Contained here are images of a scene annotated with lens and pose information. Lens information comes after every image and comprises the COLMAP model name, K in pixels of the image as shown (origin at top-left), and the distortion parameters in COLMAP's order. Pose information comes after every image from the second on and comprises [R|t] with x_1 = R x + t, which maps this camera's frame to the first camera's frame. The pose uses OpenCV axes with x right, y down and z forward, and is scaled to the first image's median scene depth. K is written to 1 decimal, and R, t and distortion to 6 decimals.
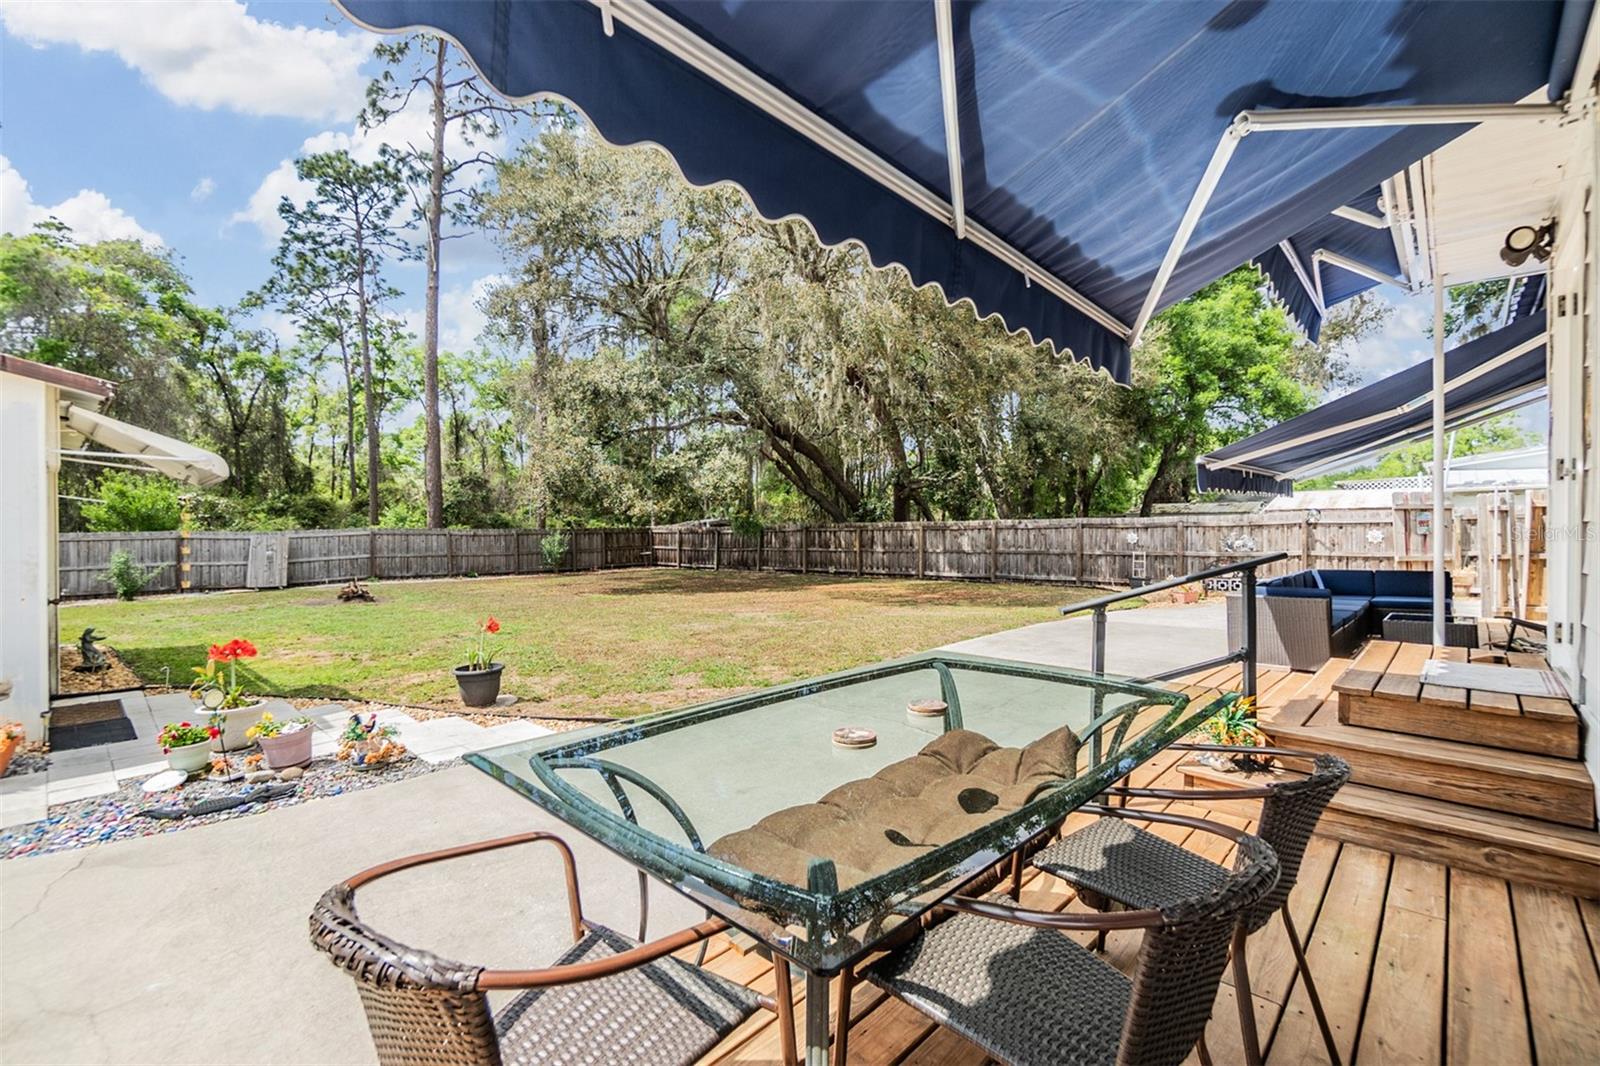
lens RADIAL K [[686.7, 0, 800.0], [0, 686.7, 533.0], [0, 0, 1]] dist [-0.001976, -0.000362]
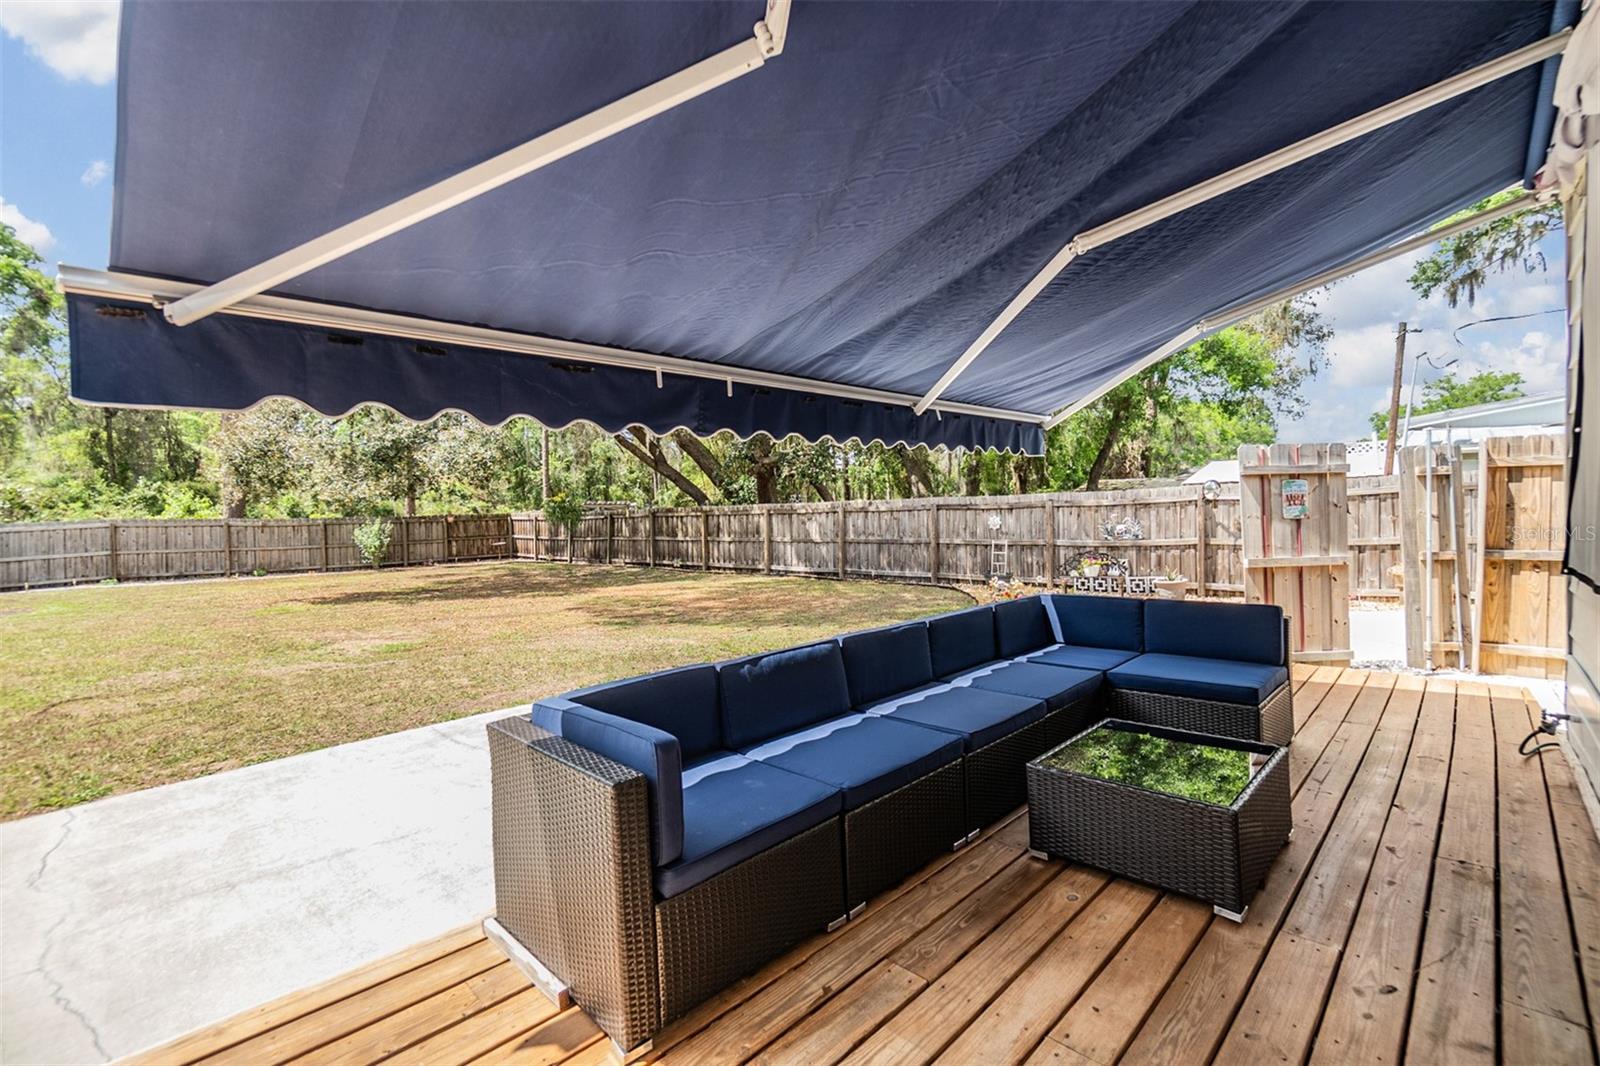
lens RADIAL K [[689.1, 0, 798.3], [0, 689.1, 510.2], [0, 0, 1]] dist [-0.002176, -0.000416]
pose [[0.999891, -0.012148, -0.008423, 0.245694], [0.012089, 0.999902, -0.007043, -0.003042], [0.008507, 0.006940, 0.999940, 0.208557]]
